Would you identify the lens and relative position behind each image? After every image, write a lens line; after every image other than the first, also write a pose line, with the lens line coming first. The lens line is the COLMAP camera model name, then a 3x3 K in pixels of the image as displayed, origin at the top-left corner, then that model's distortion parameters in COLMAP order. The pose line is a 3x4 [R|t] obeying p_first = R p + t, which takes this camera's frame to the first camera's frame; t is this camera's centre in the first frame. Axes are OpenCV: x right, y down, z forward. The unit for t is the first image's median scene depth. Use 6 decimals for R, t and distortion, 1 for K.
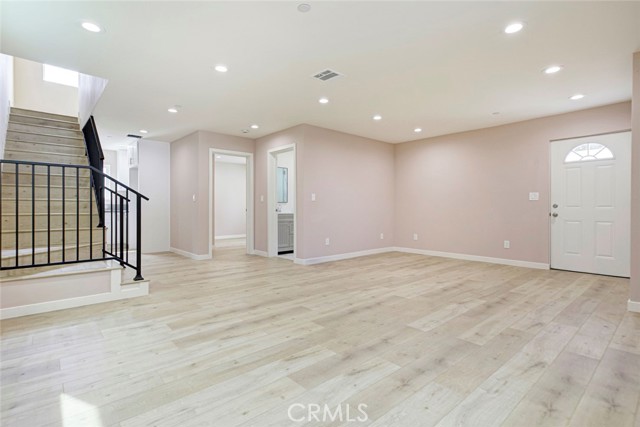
lens RADIAL K [[312.8, 0, 314.2], [0, 312.8, 209.8], [0, 0, 1]] dist [0.020548, -0.000181]
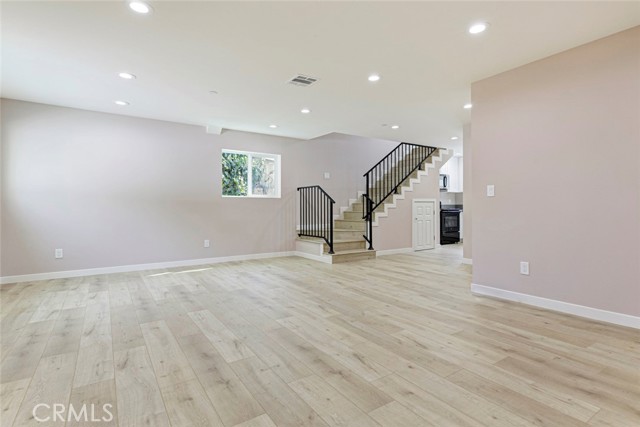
lens RADIAL K [[312.8, 0, 317.4], [0, 312.8, 212.9], [0, 0, 1]] dist [0.020548, -0.000181]
pose [[-0.112980, 0.014363, -0.993493, 0.627019], [-0.004442, 0.999878, 0.014961, -0.002428], [0.993587, 0.006103, -0.112902, 0.692347]]
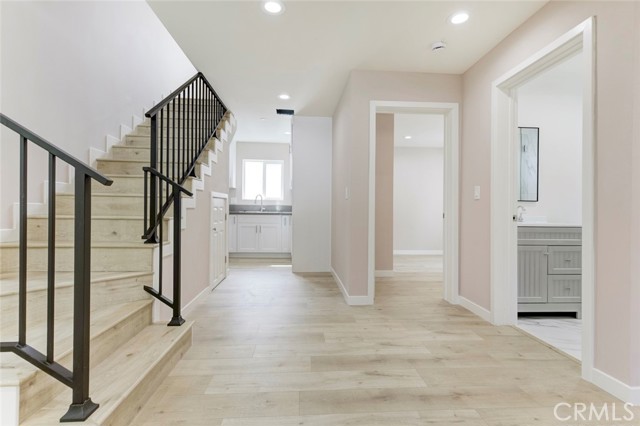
lens RADIAL K [[312.8, 0, 314.5], [0, 312.8, 205.5], [0, 0, 1]] dist [0.020548, -0.000181]
pose [[0.800178, 0.001438, -0.599760, -0.090755], [-0.017571, 0.999624, -0.021045, -0.001813], [0.599505, 0.027378, 0.799903, 0.545854]]
